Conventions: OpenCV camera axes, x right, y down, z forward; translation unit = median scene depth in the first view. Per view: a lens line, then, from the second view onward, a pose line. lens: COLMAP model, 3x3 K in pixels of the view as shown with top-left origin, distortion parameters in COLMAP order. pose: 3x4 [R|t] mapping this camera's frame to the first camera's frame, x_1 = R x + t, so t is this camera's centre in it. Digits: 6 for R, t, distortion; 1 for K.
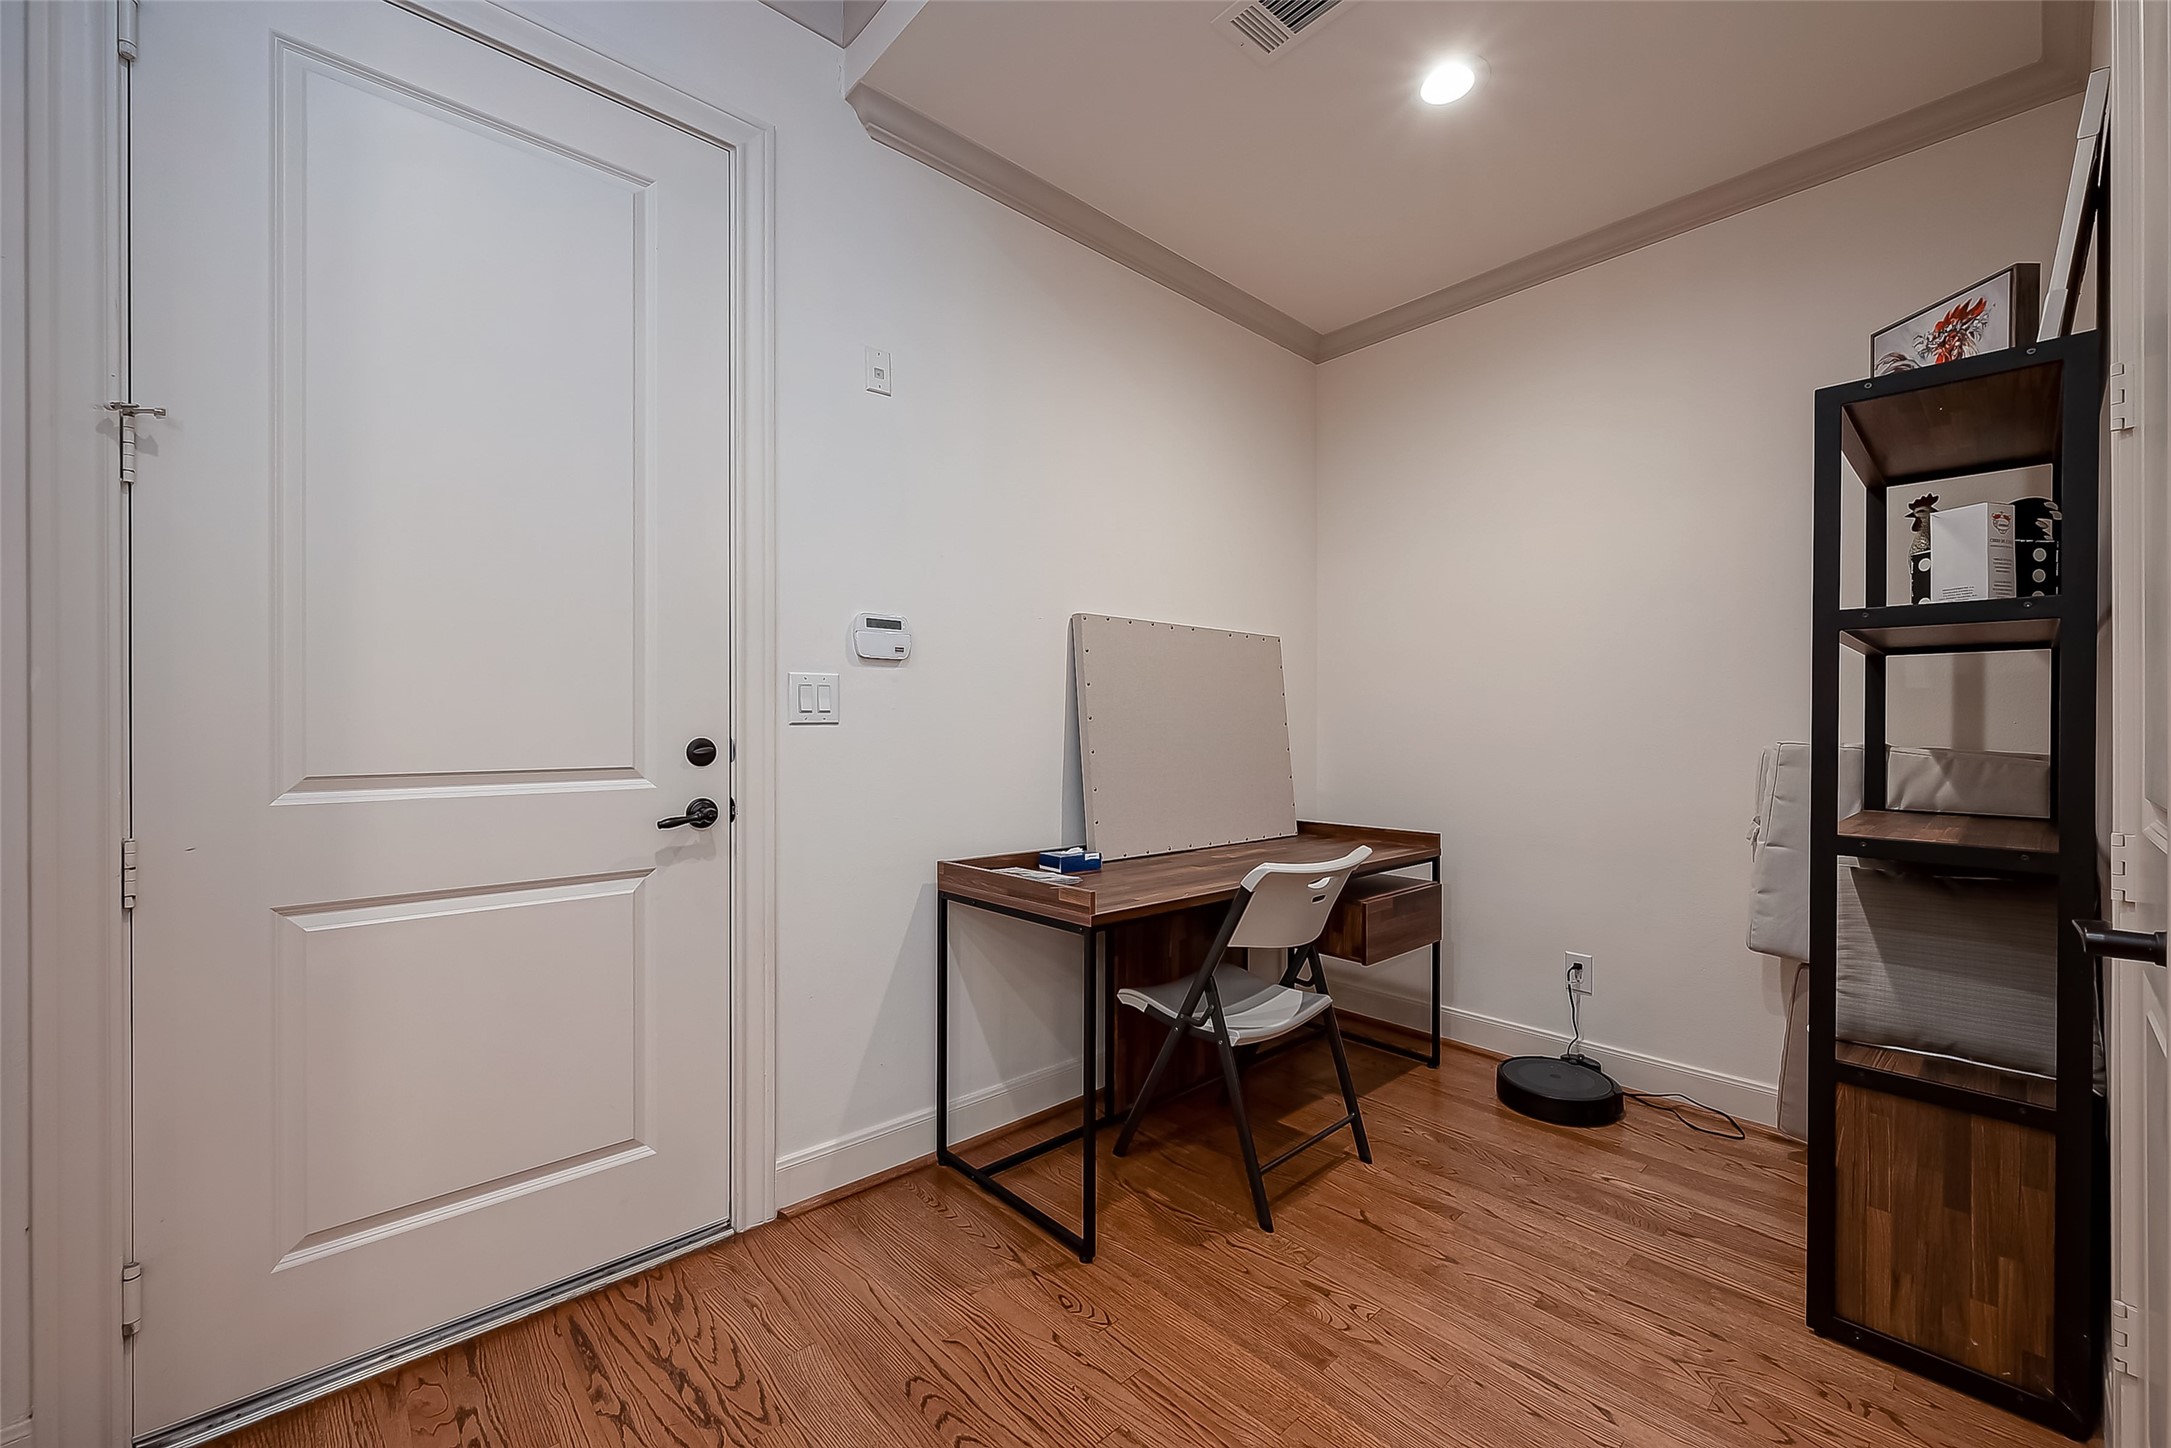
lens RADIAL K [[849.6, 0, 1095.9], [0, 849.6, 726.2], [0, 0, 1]] dist [-0.001236, 0.000182]
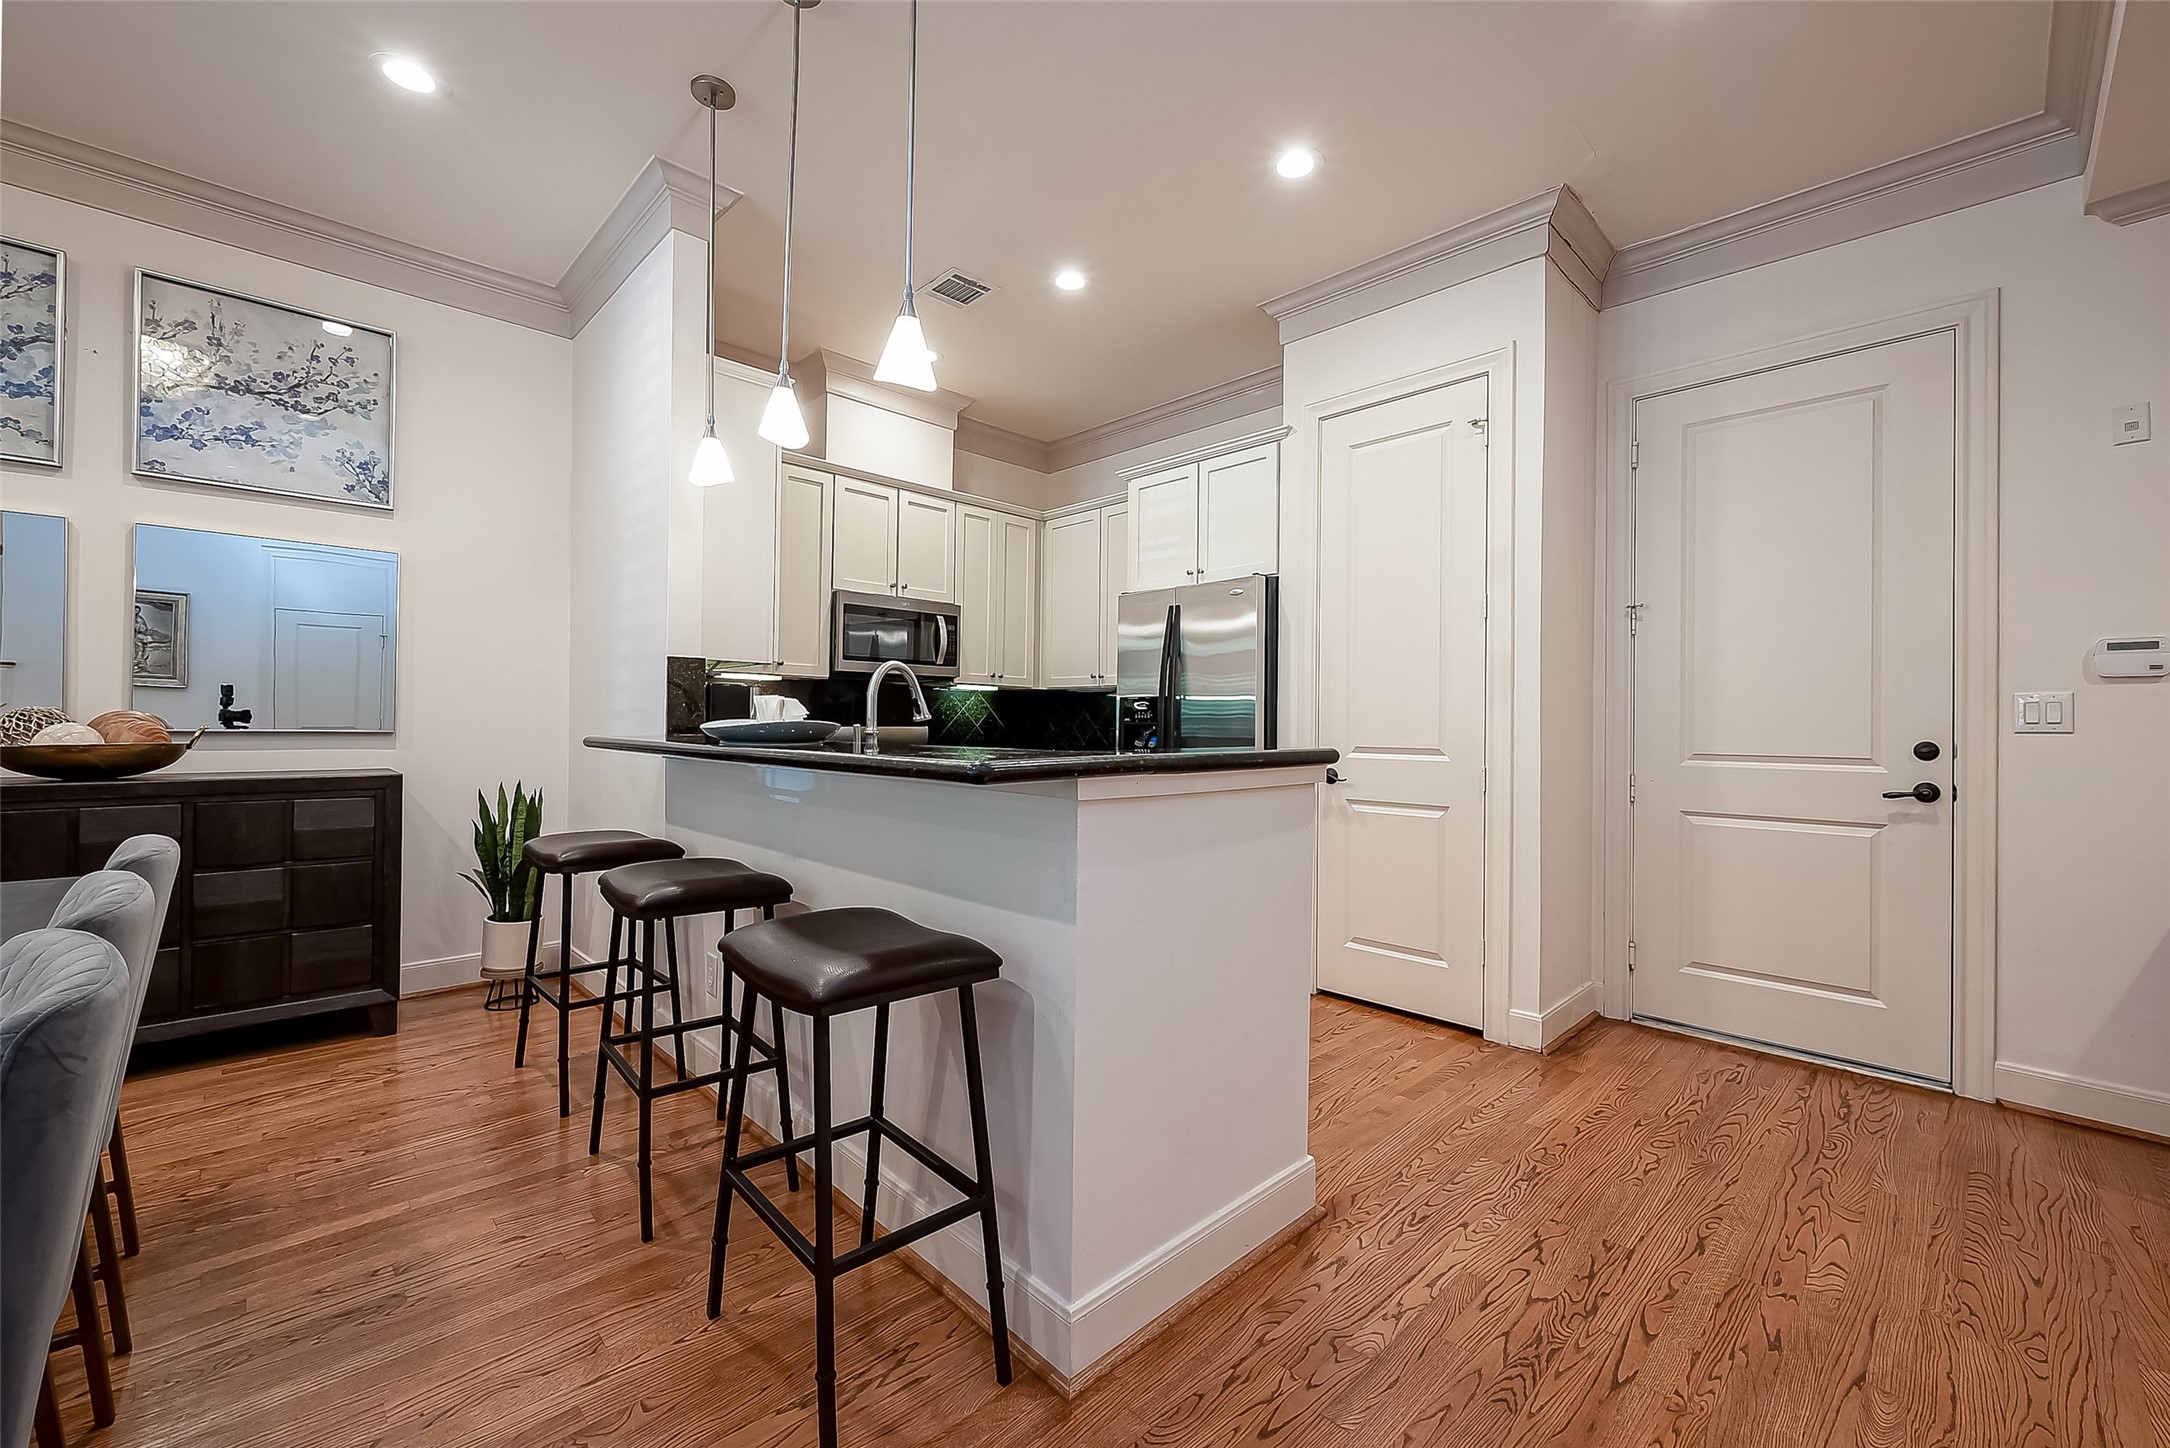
lens RADIAL K [[890.2, 0, 1096.9], [0, 890.2, 718.7], [0, 0, 1]] dist [0.000496, -0.000268]
pose [[0.025065, -0.006218, -0.999666, 1.283065], [-0.011726, 0.999910, -0.006514, 0.001515], [0.999617, 0.011886, 0.024990, -0.586211]]
